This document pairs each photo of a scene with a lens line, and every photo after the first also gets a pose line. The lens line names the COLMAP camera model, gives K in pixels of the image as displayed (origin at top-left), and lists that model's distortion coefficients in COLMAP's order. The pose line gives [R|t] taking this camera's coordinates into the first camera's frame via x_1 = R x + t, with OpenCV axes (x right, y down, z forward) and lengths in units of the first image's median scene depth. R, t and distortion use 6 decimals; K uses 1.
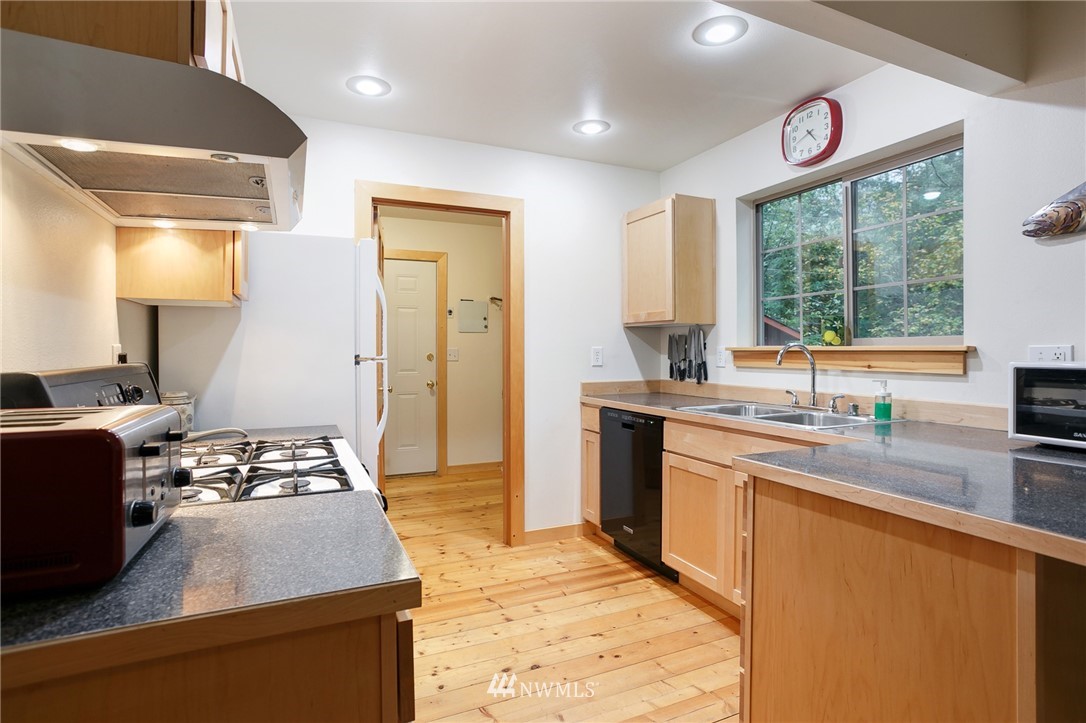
lens RADIAL K [[535.6, 0, 535.7], [0, 535.6, 354.6], [0, 0, 1]] dist [-0.040941, 0.013988]
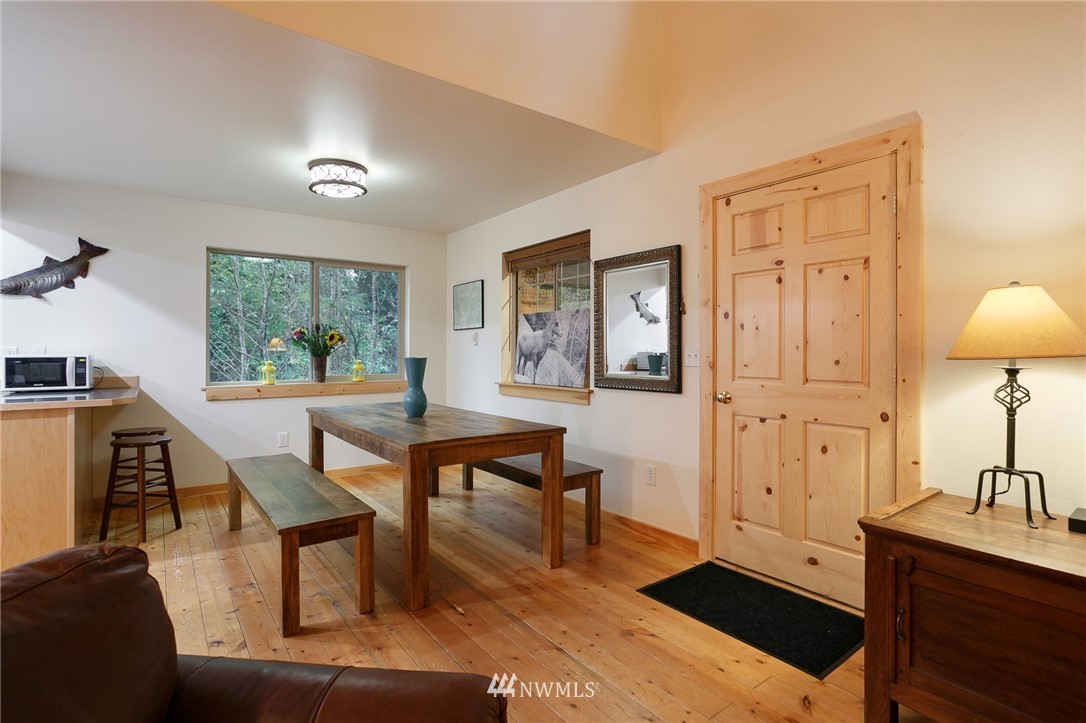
lens RADIAL K [[535.6, 0, 533.1], [0, 535.6, 355.7], [0, 0, 1]] dist [-0.040941, 0.013988]
pose [[-0.214714, -0.009634, 0.976630, -0.839739], [0.006776, 0.999913, 0.011353, 0.004140], [-0.976654, 0.009056, -0.214630, -0.335398]]
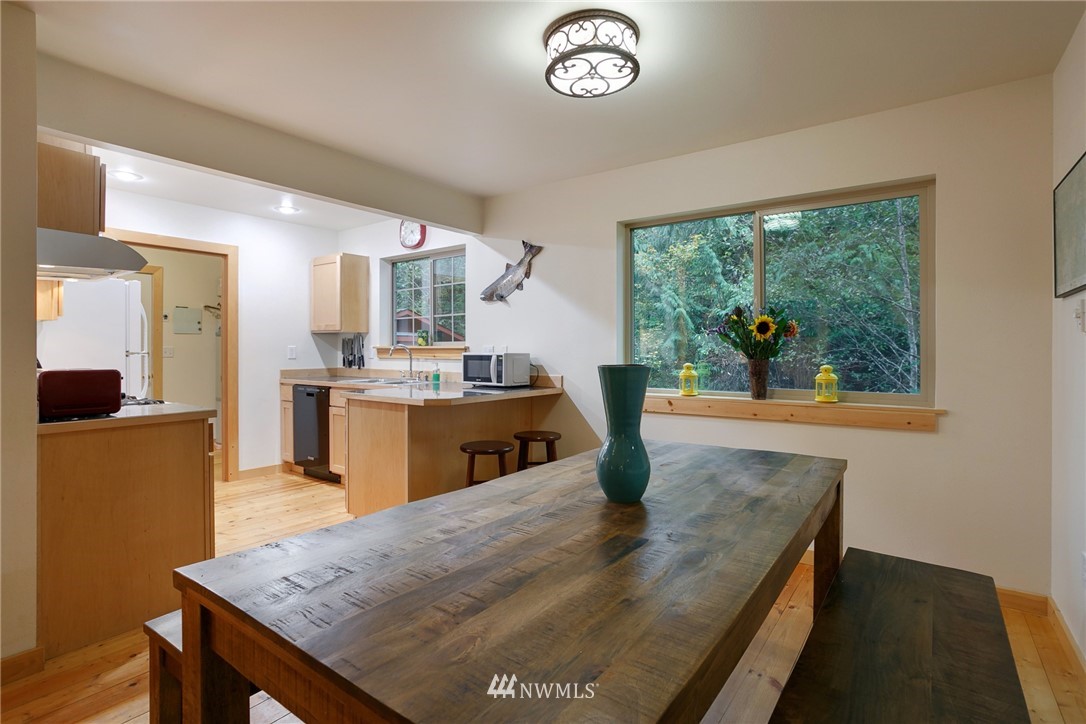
lens RADIAL K [[535.6, 0, 538.9], [0, 535.6, 349.9], [0, 0, 1]] dist [-0.040941, 0.013988]
pose [[0.872139, -0.000926, 0.489257, -0.012351], [0.004299, 0.999974, -0.005771, 0.008716], [-0.489239, 0.007136, 0.872120, -0.724254]]
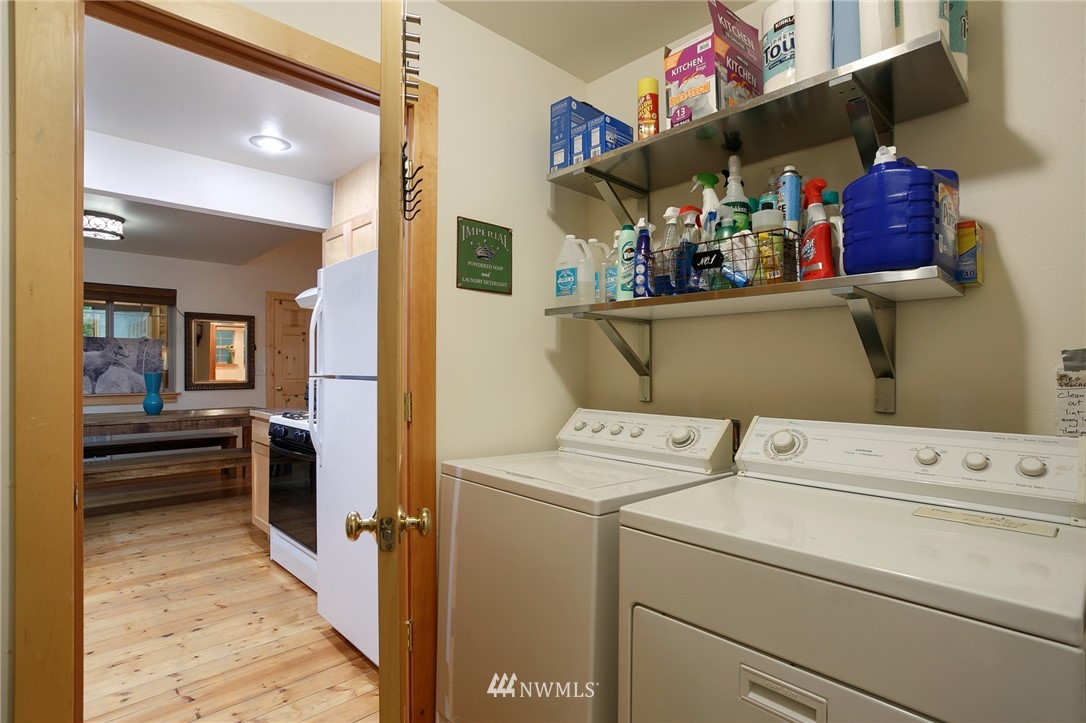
lens RADIAL K [[535.6, 0, 539.9], [0, 535.6, 364.6], [0, 0, 1]] dist [-0.040941, 0.013988]
pose [[-0.939412, -0.006059, -0.342736, -0.244597], [-0.007010, 0.999974, 0.001536, -0.015311], [0.342718, 0.003846, -0.939431, 1.498991]]
